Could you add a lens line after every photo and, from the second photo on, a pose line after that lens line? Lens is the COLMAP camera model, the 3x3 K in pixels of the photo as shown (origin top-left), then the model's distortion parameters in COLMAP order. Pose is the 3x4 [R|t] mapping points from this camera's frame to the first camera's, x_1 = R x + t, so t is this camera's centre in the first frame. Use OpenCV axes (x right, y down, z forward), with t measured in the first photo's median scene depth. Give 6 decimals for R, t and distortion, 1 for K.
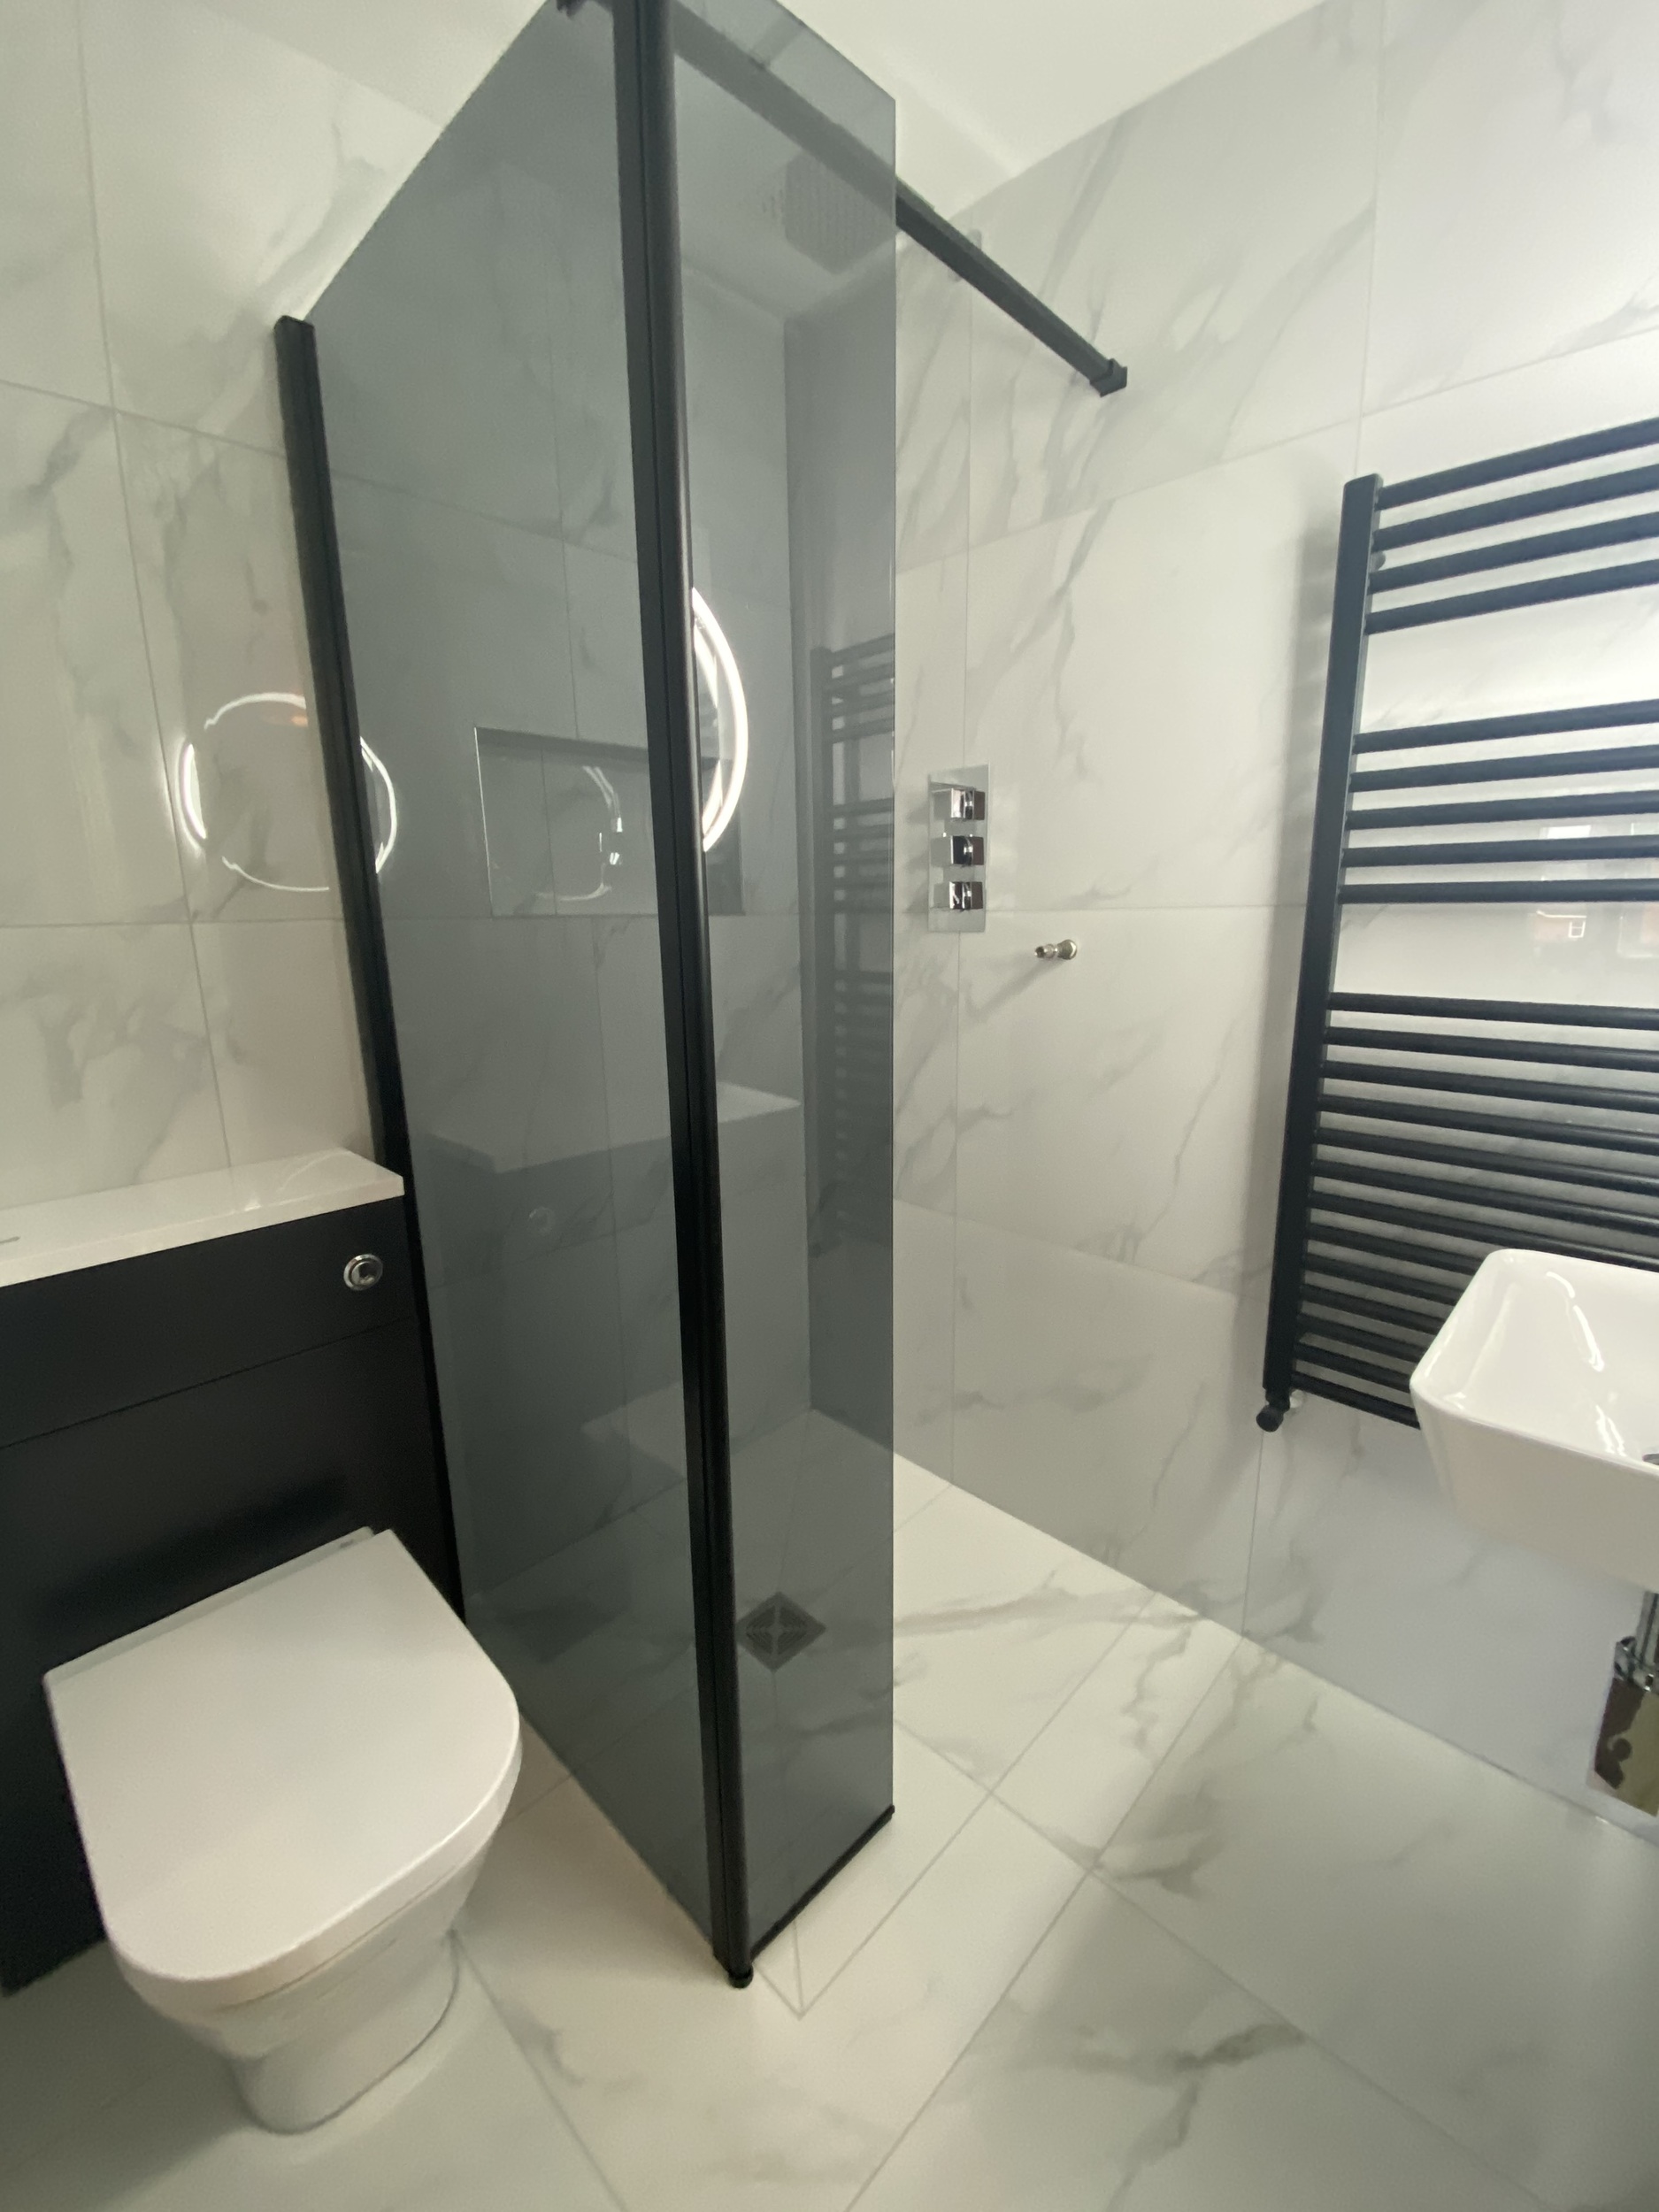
lens RADIAL K [[907.8, 0, 829.5], [0, 907.8, 1106.0], [0, 0, 1]] dist [0.021671, -0.018953]
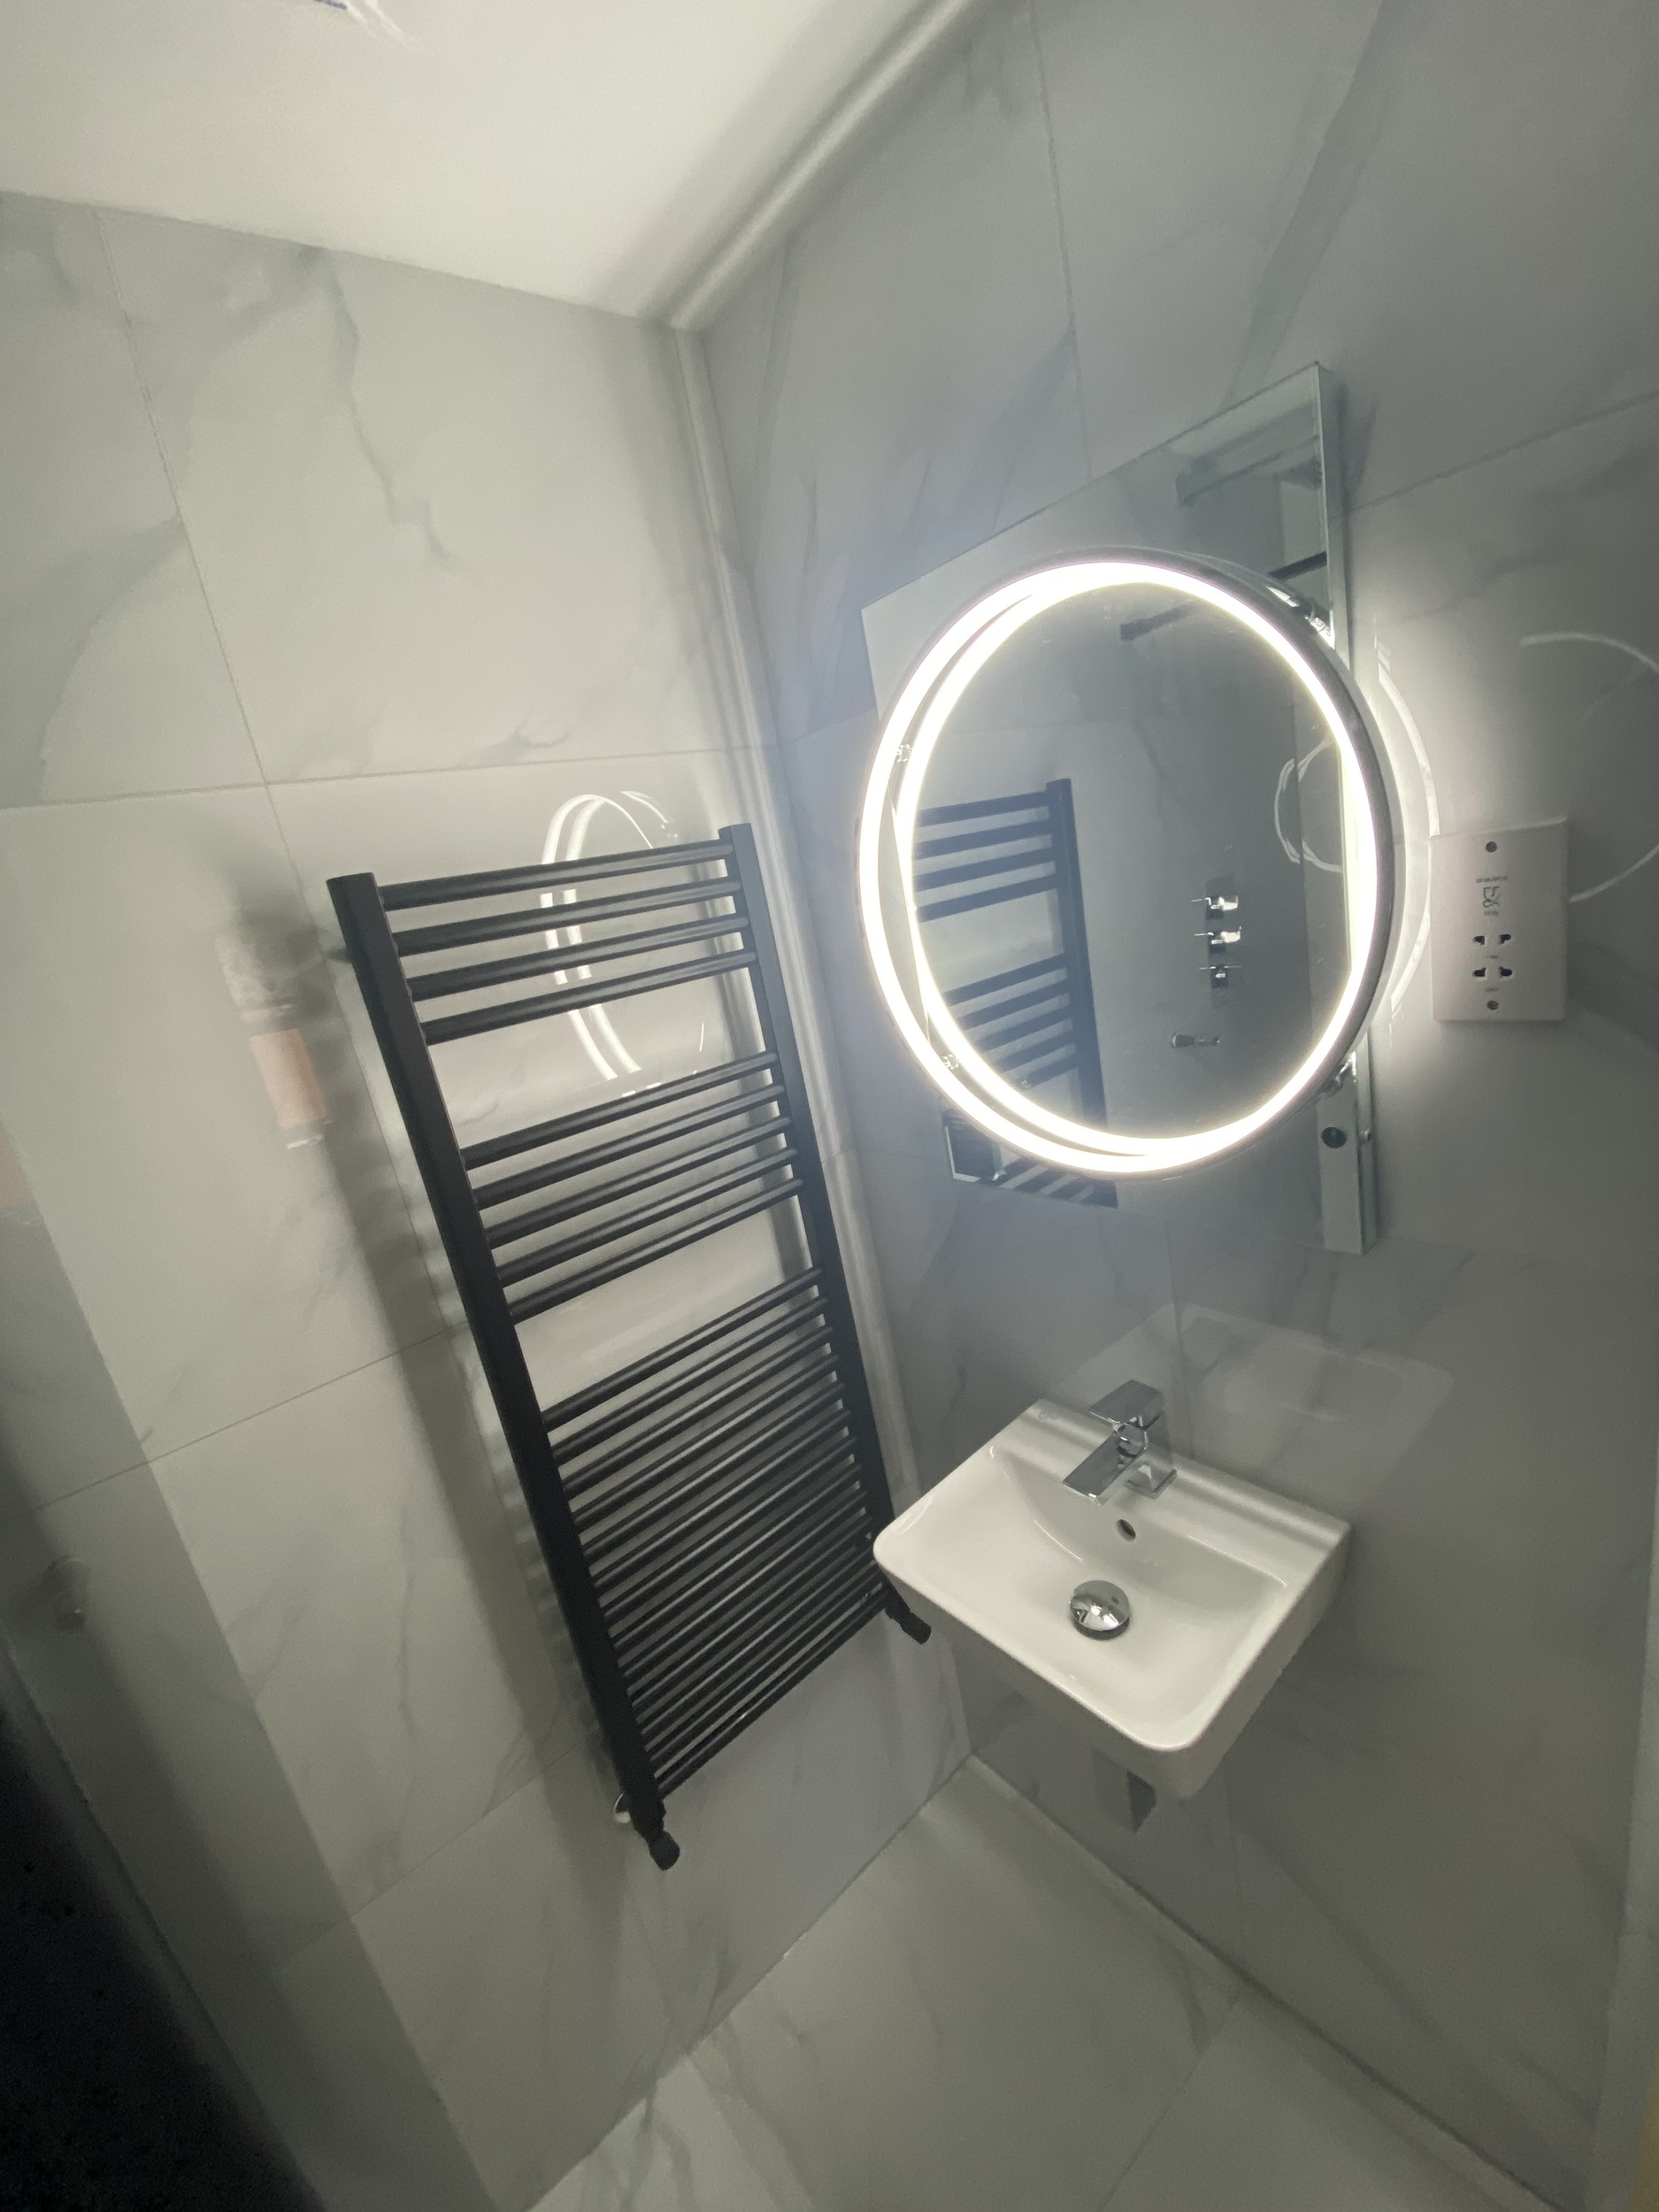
lens RADIAL K [[918.4, 0, 829.5], [0, 918.4, 1106.0], [0, 0, 1]] dist [0.001256, -0.012689]
pose [[0.114482, -0.249746, 0.961520, -0.150800], [0.395376, 0.899380, 0.186530, -0.371437], [-0.911357, 0.358807, 0.201706, 0.399480]]
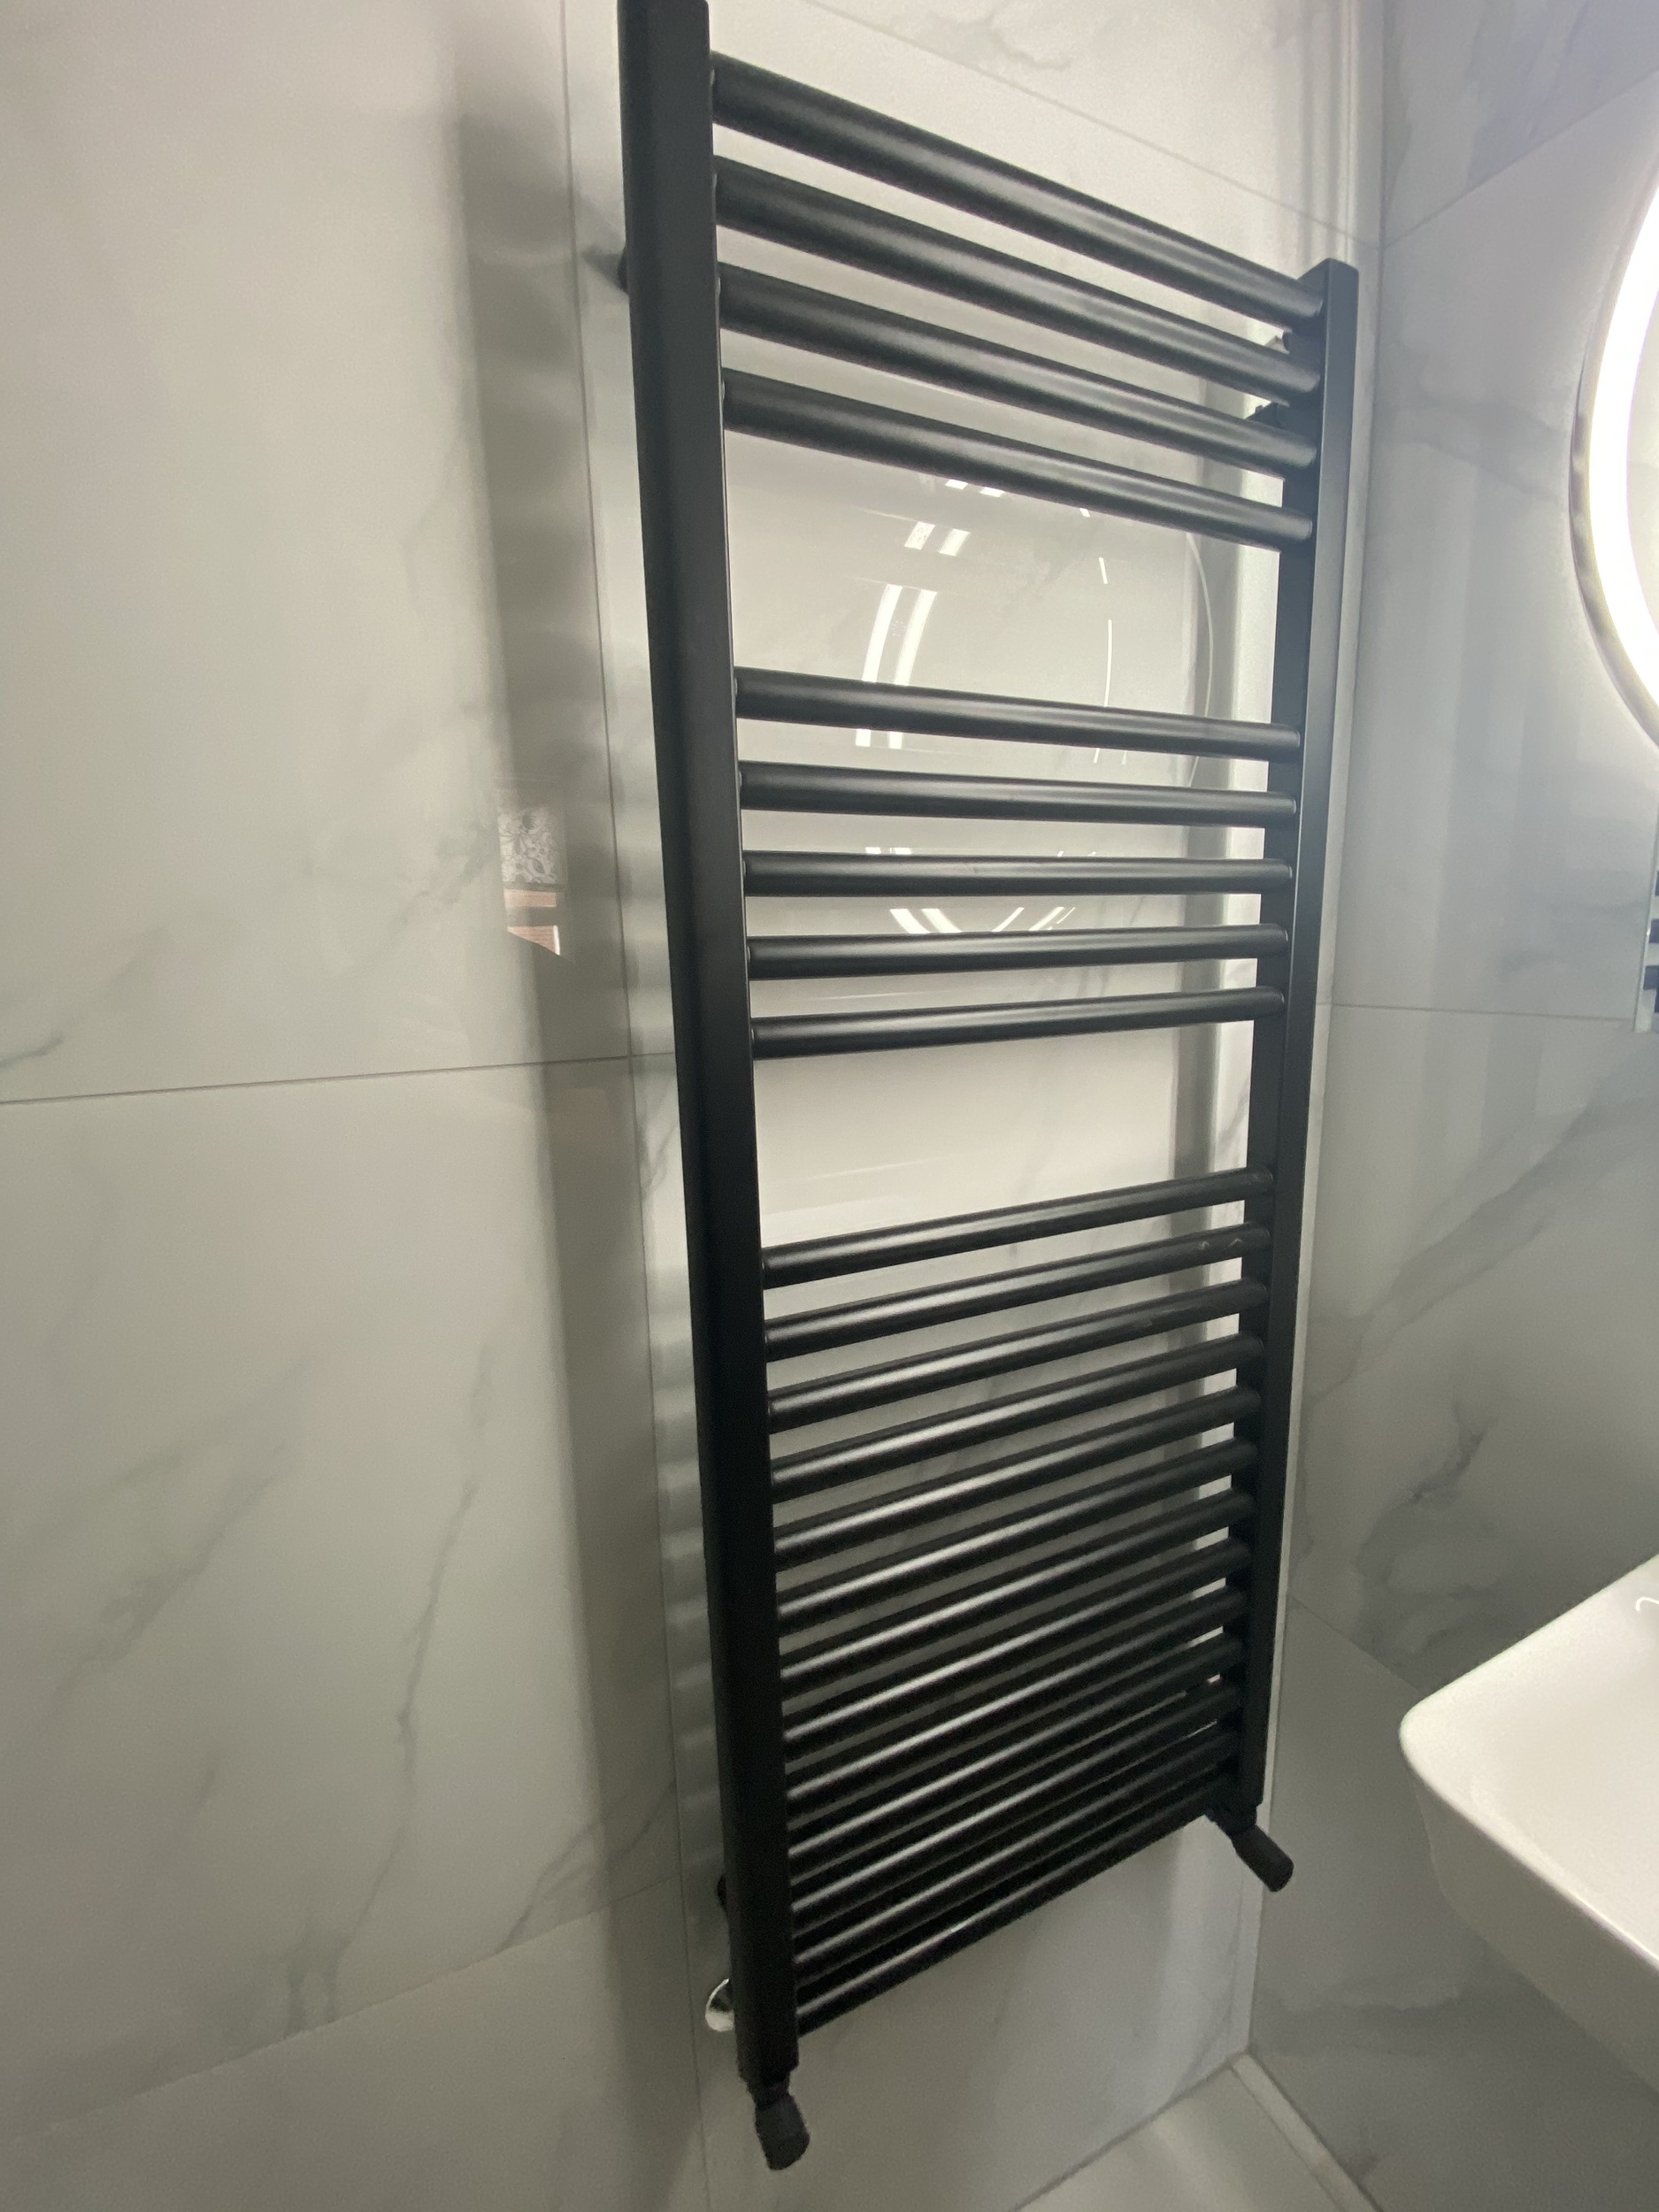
lens RADIAL K [[907.8, 0, 829.5], [0, 907.8, 1106.0], [0, 0, 1]] dist [0.021671, -0.018953]
pose [[0.367074, -0.156889, 0.916866, 0.140493], [0.224637, 0.971451, 0.076294, -0.186185], [-0.902660, 0.177957, 0.391838, 0.660702]]
